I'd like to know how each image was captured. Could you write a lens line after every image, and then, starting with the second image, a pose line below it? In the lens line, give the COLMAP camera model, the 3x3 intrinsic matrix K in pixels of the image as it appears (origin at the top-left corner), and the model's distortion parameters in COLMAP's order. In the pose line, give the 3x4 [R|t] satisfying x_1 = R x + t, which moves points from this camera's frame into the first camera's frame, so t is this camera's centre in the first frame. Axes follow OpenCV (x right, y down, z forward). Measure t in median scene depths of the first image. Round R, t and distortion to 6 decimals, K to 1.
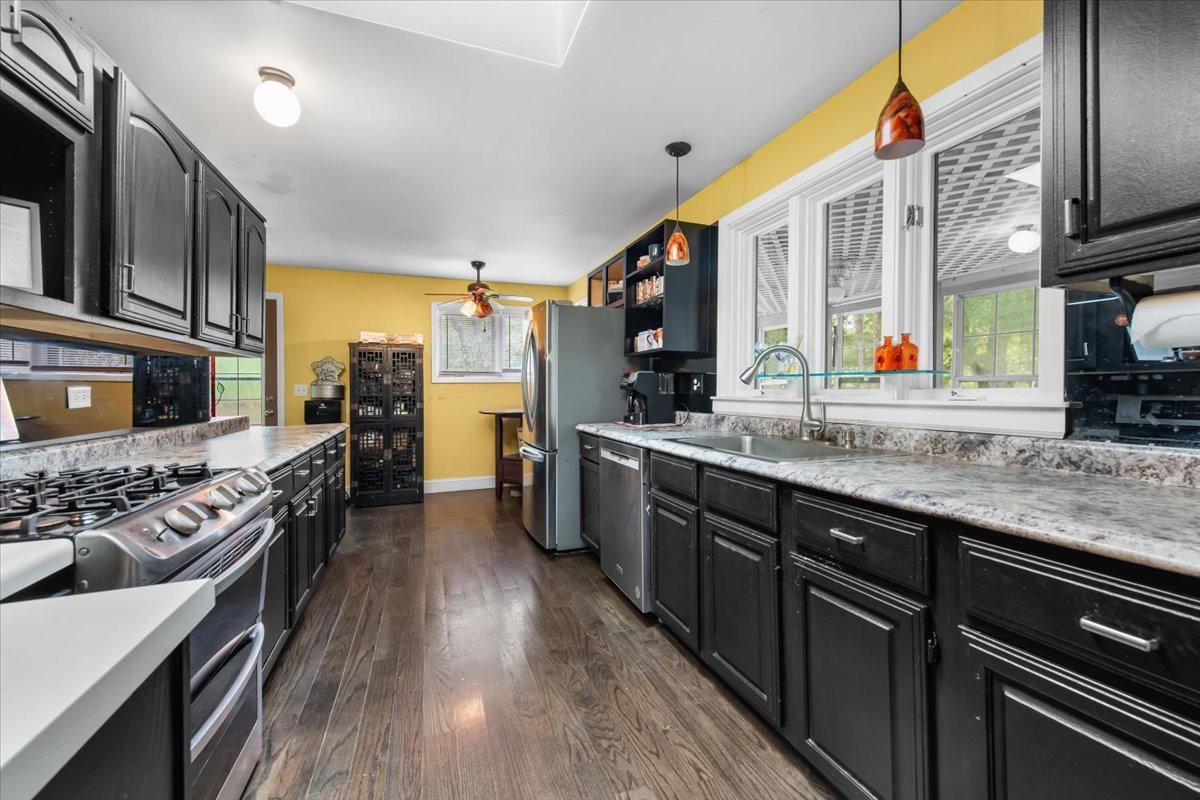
lens RADIAL K [[488.4, 0, 605.1], [0, 488.4, 394.9], [0, 0, 1]] dist [0.021997, -0.002442]
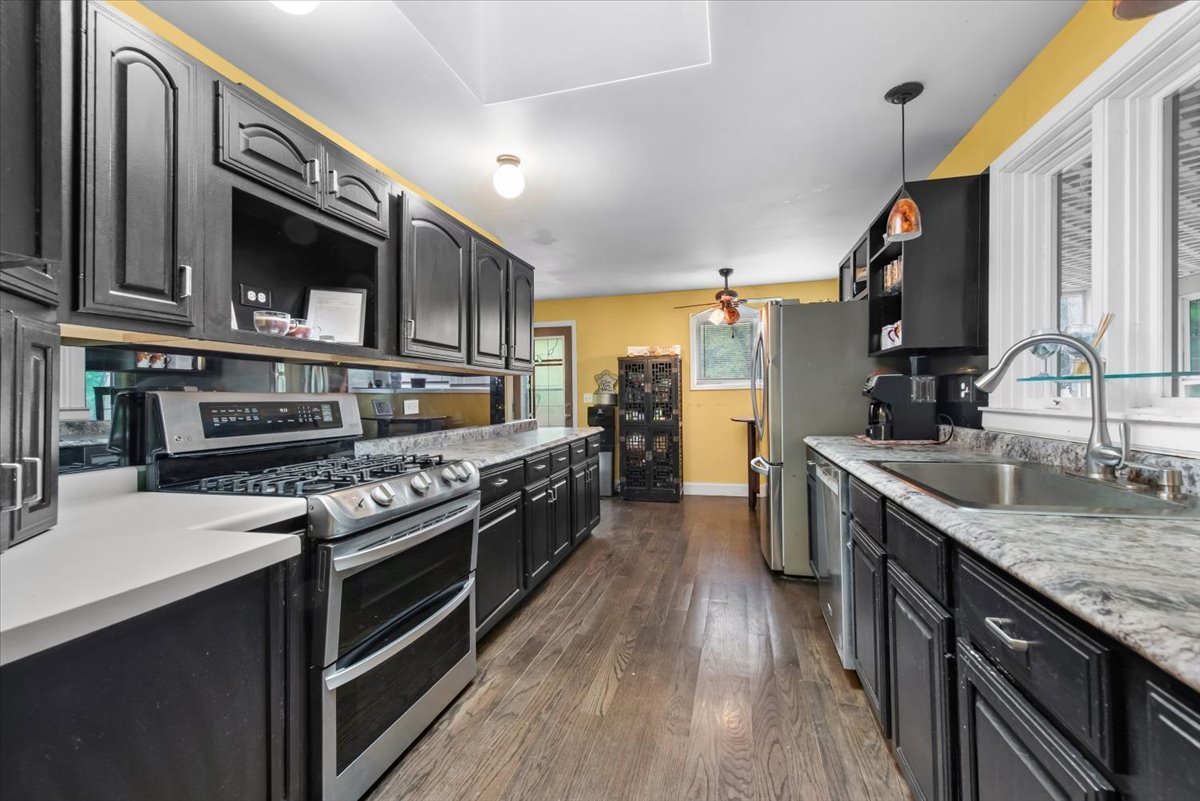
lens RADIAL K [[488.4, 0, 607.8], [0, 488.4, 396.5], [0, 0, 1]] dist [0.021997, -0.002442]
pose [[0.815495, -0.006307, -0.578730, 0.191211], [0.003671, 0.999977, -0.005724, -0.009923], [0.578752, 0.002543, 0.815499, 0.069704]]
